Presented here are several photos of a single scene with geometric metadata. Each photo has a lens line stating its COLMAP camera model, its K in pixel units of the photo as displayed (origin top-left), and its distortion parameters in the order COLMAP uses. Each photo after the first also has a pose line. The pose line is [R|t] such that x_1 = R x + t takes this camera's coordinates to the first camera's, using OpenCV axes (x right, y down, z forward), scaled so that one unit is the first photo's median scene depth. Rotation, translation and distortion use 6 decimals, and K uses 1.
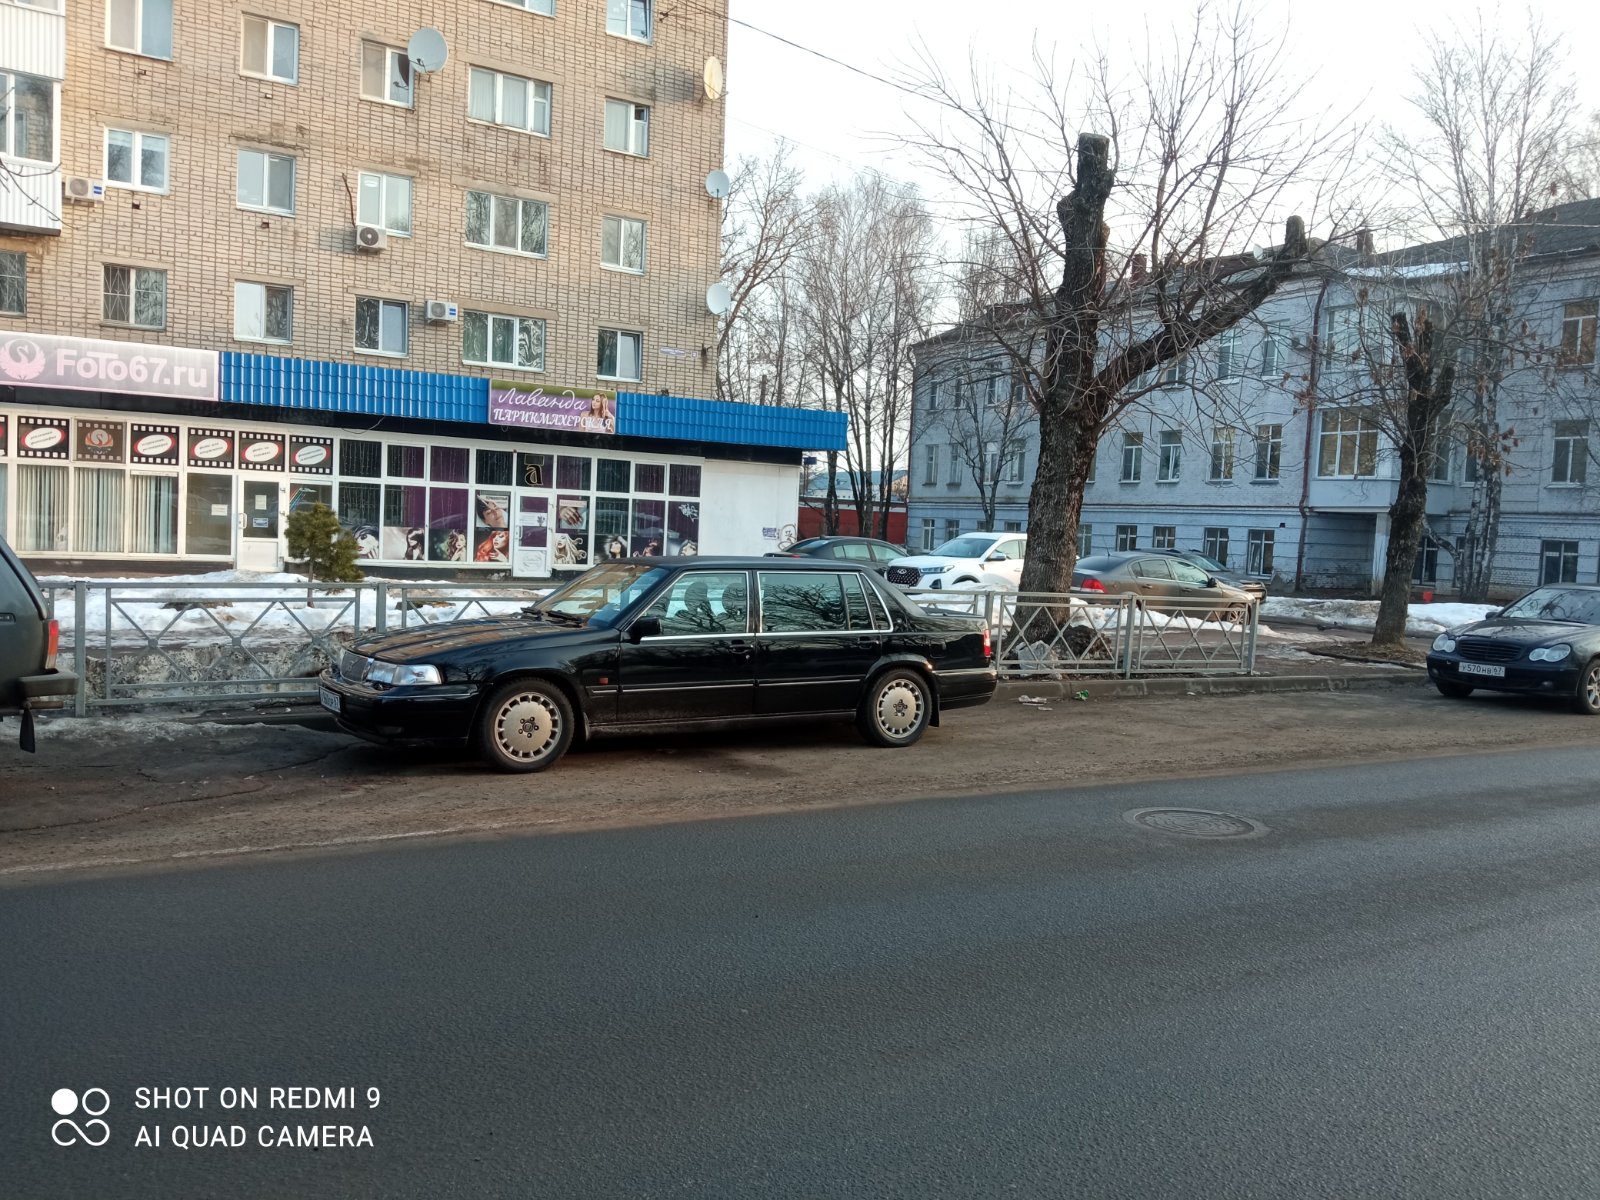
lens RADIAL K [[1319.3, 0, 800.0], [0, 1319.3, 600.0], [0, 0, 1]] dist [0.121253, -0.226080]
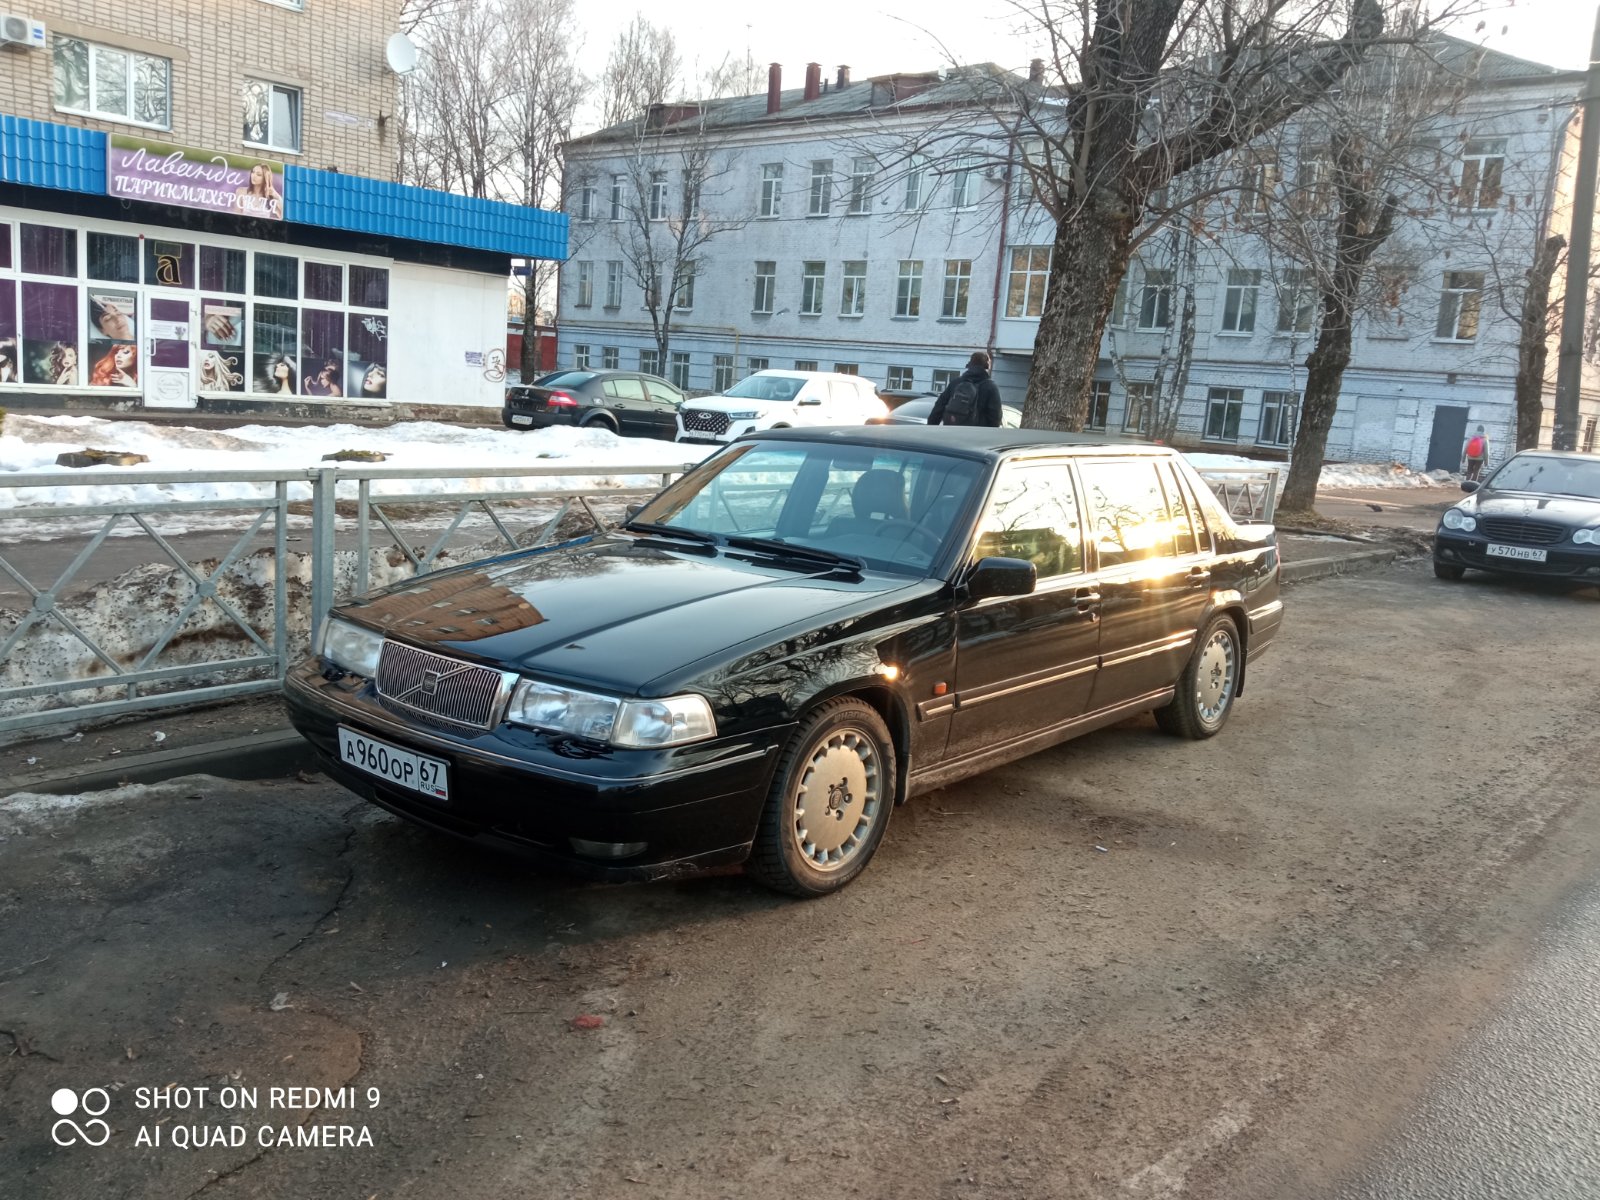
lens RADIAL K [[1319.3, 0, 800.0], [0, 1319.3, 600.0], [0, 0, 1]] dist [0.121253, -0.226080]
pose [[0.950935, -0.024930, 0.308385, -0.096943], [-0.014798, 0.991943, 0.125819, -0.009678], [-0.309037, -0.124210, 0.942904, 0.148561]]
